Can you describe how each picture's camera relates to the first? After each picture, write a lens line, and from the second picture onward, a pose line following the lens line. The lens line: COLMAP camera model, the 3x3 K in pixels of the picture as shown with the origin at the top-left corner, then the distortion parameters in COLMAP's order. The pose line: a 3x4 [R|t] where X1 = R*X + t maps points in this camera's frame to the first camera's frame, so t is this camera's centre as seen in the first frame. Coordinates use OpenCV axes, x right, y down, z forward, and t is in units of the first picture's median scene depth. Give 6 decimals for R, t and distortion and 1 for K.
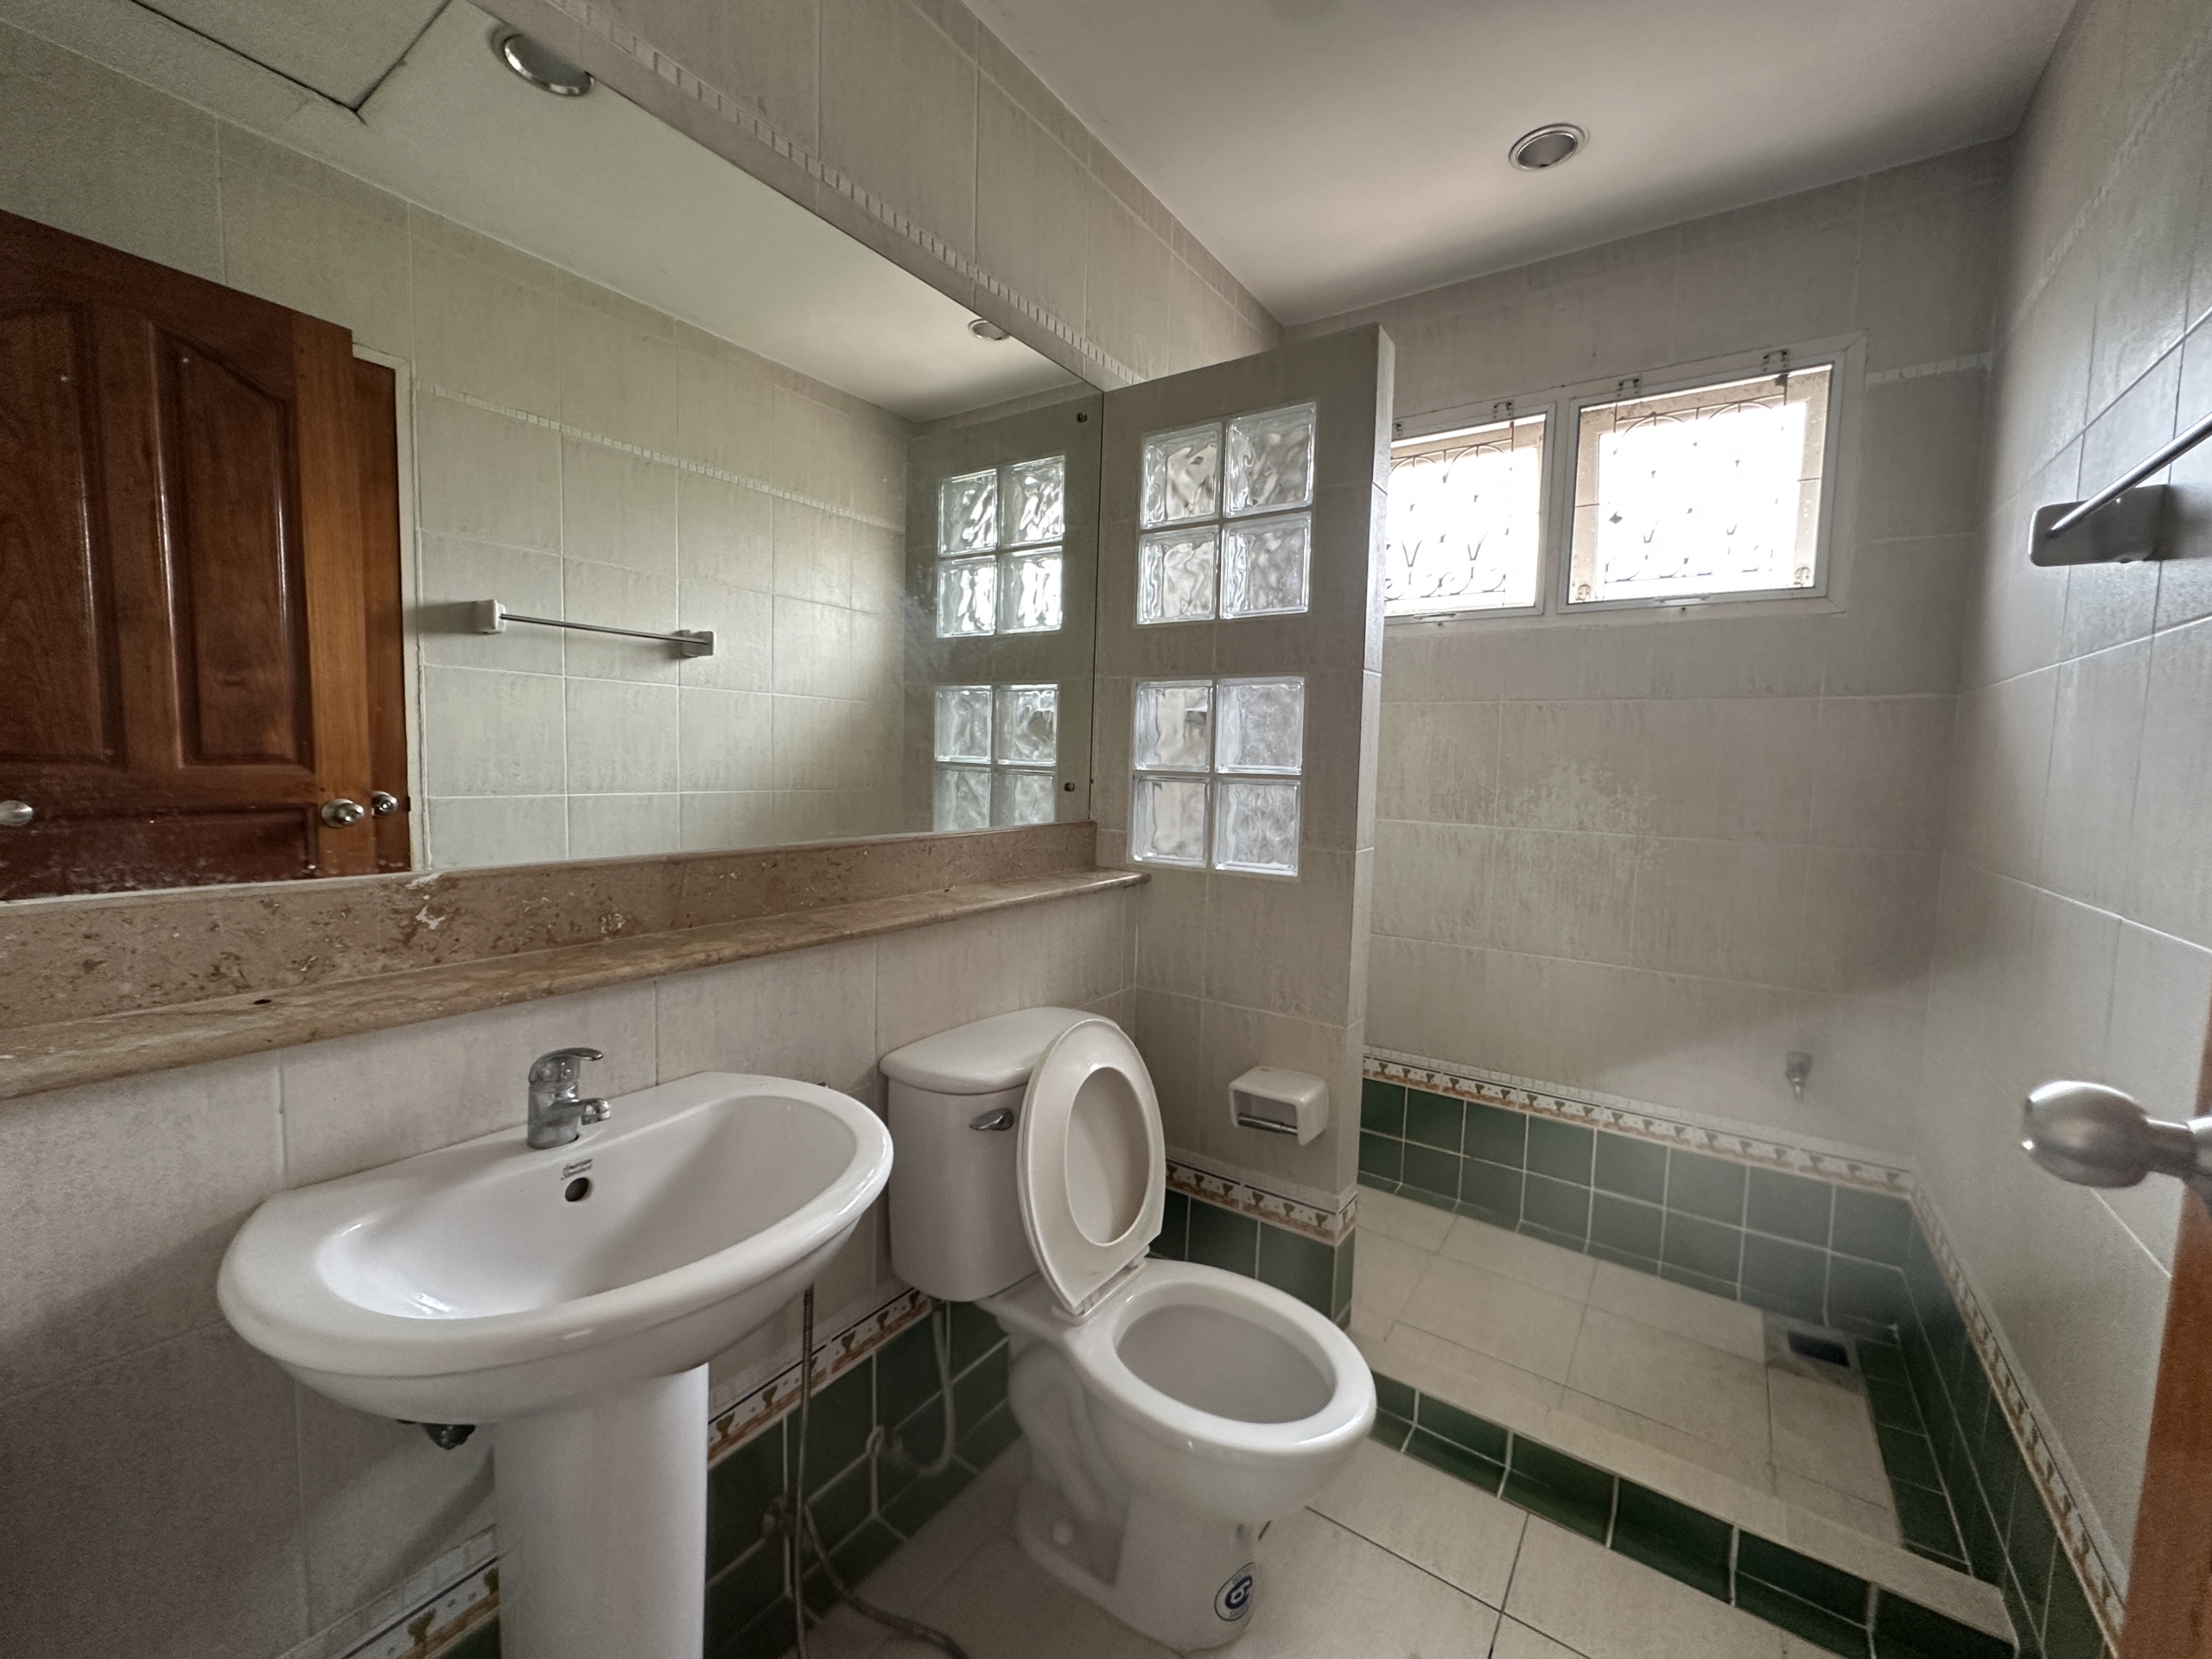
lens RADIAL K [[889.8, 0, 1111.6], [0, 889.8, 827.8], [0, 0, 1]] dist [-0.007538, 0.001624]
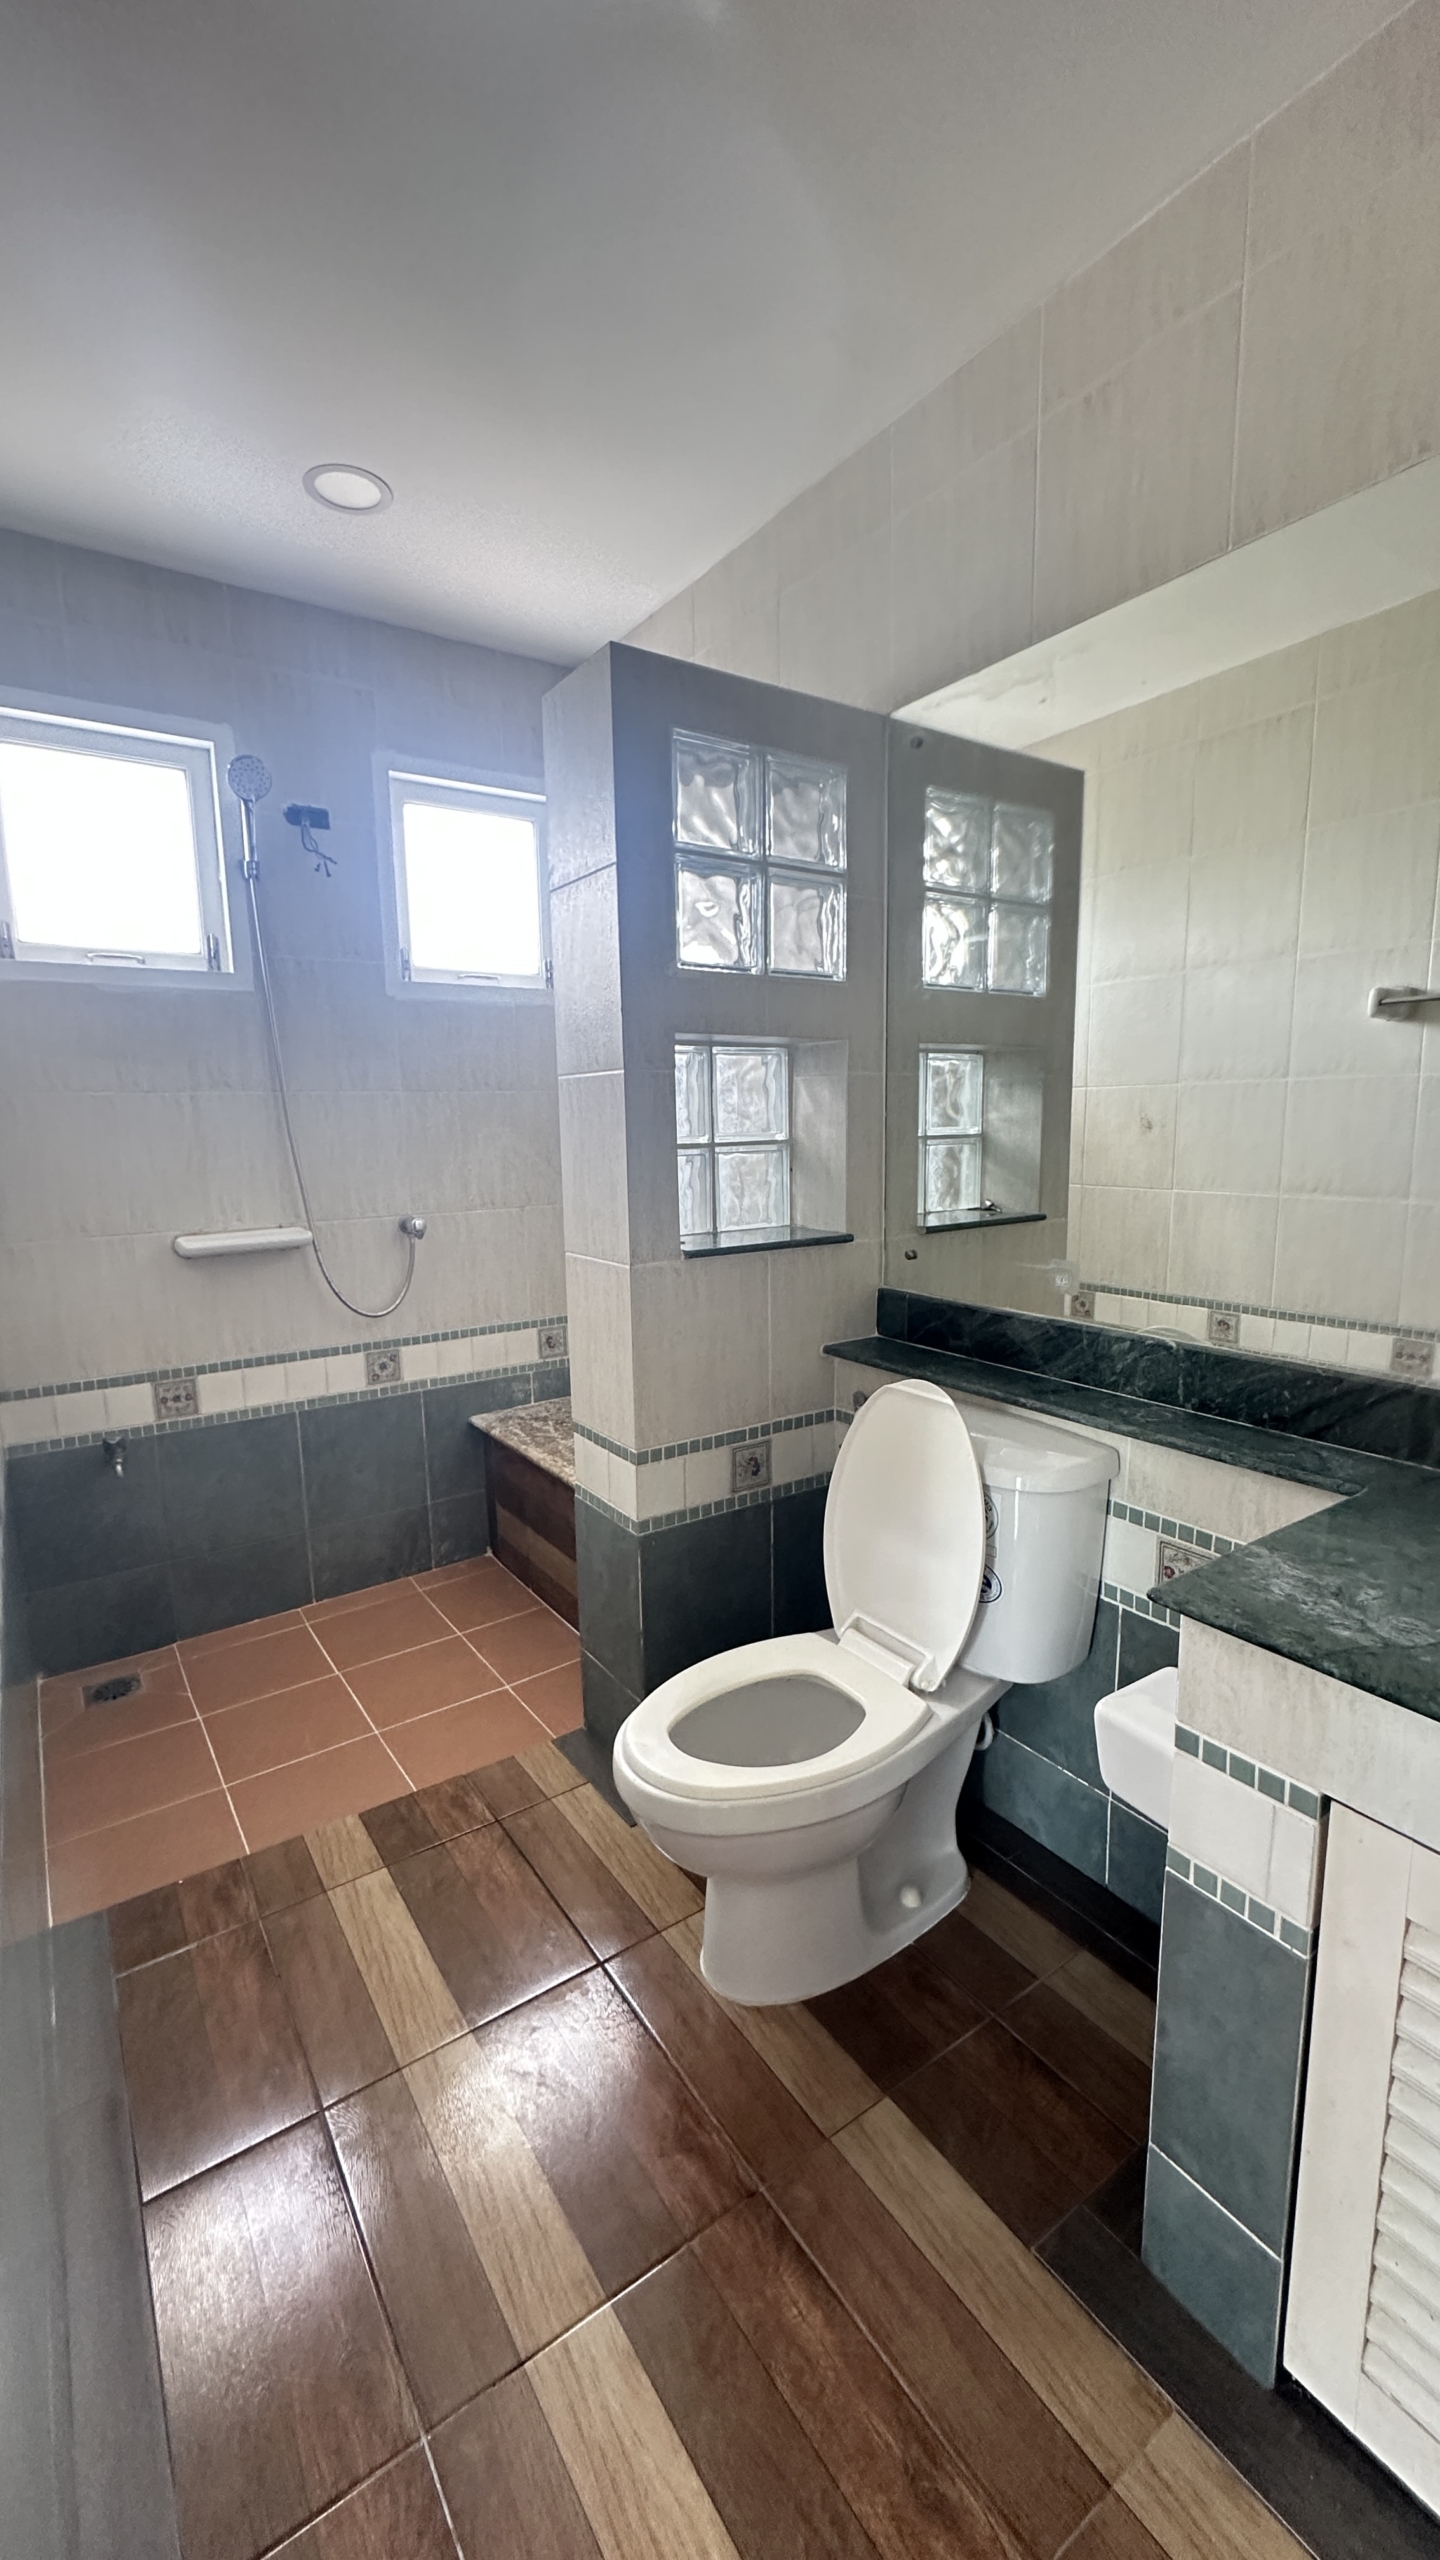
lens RADIAL K [[1025.1, 0, 713.1], [0, 1025.1, 1288.4], [0, 0, 1]] dist [-0.006667, 0.001069]
pose [[0.365233, -0.195567, 0.910142, -1.332149], [0.110639, 0.979874, 0.166152, -0.131943], [-0.924318, 0.040013, 0.379520, 0.927725]]
